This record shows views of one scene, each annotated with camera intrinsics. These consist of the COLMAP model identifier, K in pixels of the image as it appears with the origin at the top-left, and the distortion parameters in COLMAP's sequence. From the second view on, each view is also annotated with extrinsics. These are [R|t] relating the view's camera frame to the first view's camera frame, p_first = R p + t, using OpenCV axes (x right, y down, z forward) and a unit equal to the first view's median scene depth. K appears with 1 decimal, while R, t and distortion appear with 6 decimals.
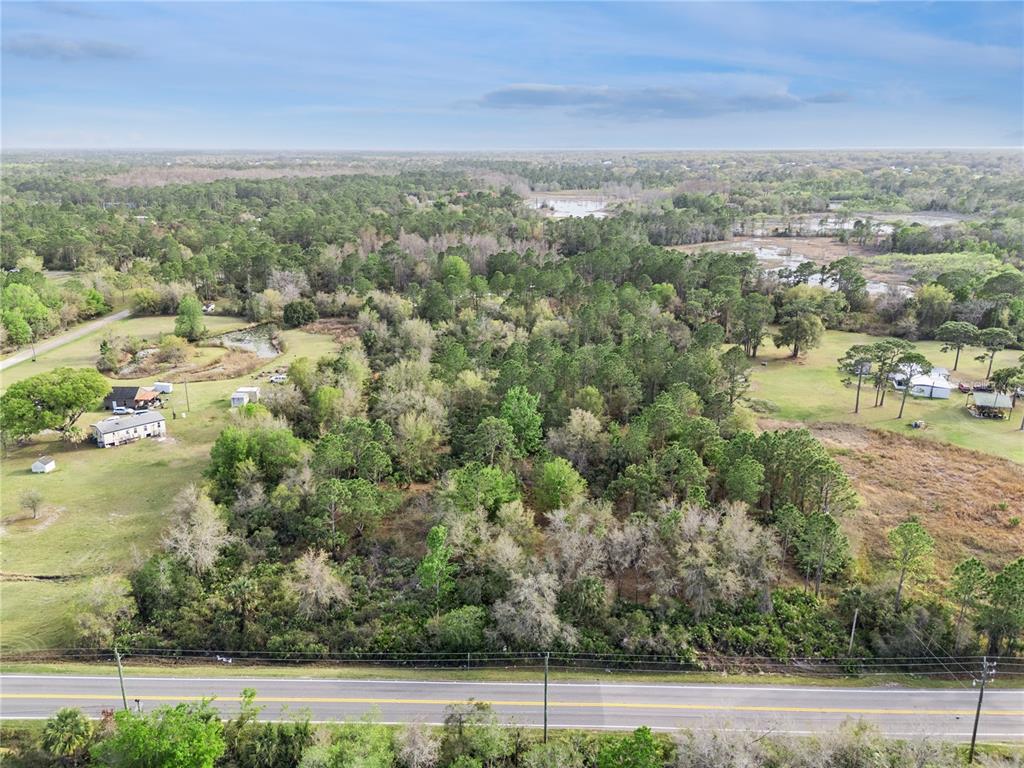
lens RADIAL K [[775.6, 0, 512.0], [0, 775.6, 384.0], [0, 0, 1]] dist [0.036777, -0.031506]
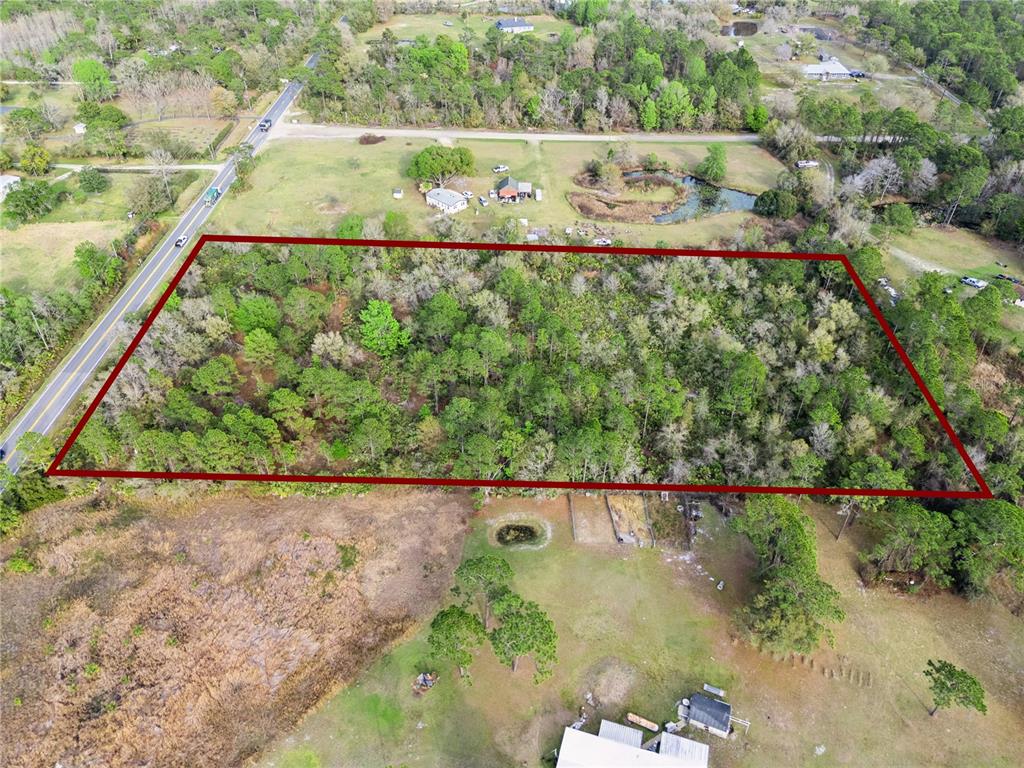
lens RADIAL K [[775.6, 0, 512.0], [0, 775.6, 384.0], [0, 0, 1]] dist [0.036777, -0.031506]
pose [[-0.009282, 0.615014, -0.788461, 0.912434], [-0.287709, 0.753511, 0.591139, -0.592013], [0.957673, 0.232334, 0.169951, 0.888036]]
